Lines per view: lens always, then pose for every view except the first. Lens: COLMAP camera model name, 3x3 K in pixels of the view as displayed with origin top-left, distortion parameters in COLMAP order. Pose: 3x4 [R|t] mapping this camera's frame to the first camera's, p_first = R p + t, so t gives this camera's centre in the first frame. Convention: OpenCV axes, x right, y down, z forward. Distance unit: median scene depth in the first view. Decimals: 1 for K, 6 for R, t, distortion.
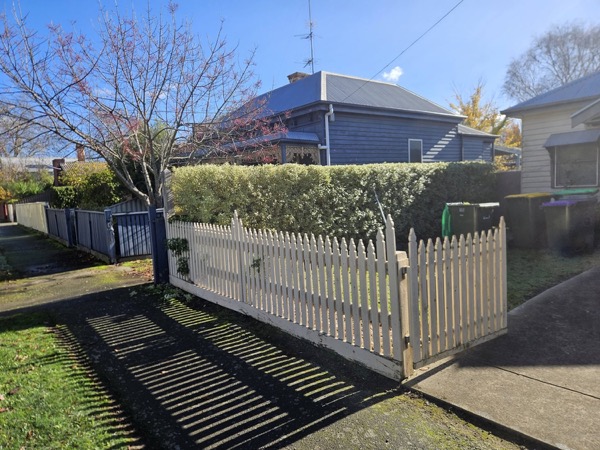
lens RADIAL K [[417.0, 0, 300.0], [0, 417.0, 225.0], [0, 0, 1]] dist [0.078937, -0.071842]
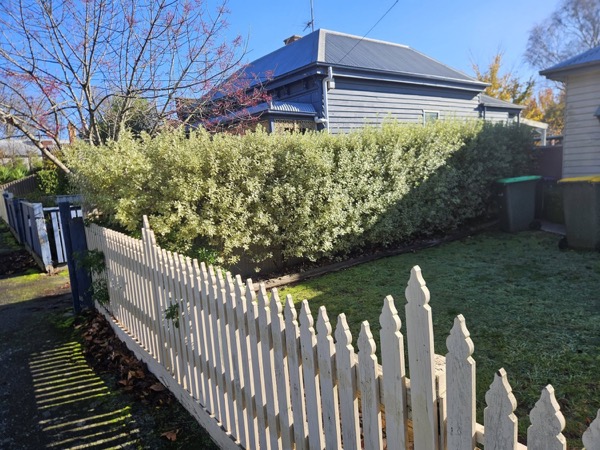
lens RADIAL K [[412.1, 0, 306.4], [0, 412.1, 226.4], [0, 0, 1]] dist [0.050553, -0.039716]
pose [[0.999869, -0.011025, -0.011813, 0.033435], [0.011636, 0.998529, 0.052962, -0.020466], [0.011212, -0.053092, 0.998527, 0.173646]]
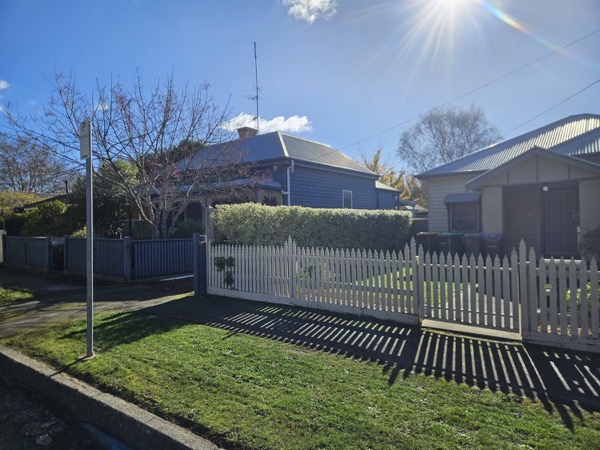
lens RADIAL K [[417.0, 0, 300.0], [0, 417.0, 225.0], [0, 0, 1]] dist [0.078937, -0.071842]
pose [[0.968564, 0.038146, 0.245823, -0.201010], [-0.013906, 0.994930, -0.099602, 0.031231], [-0.248376, 0.093053, 0.964184, -0.193891]]
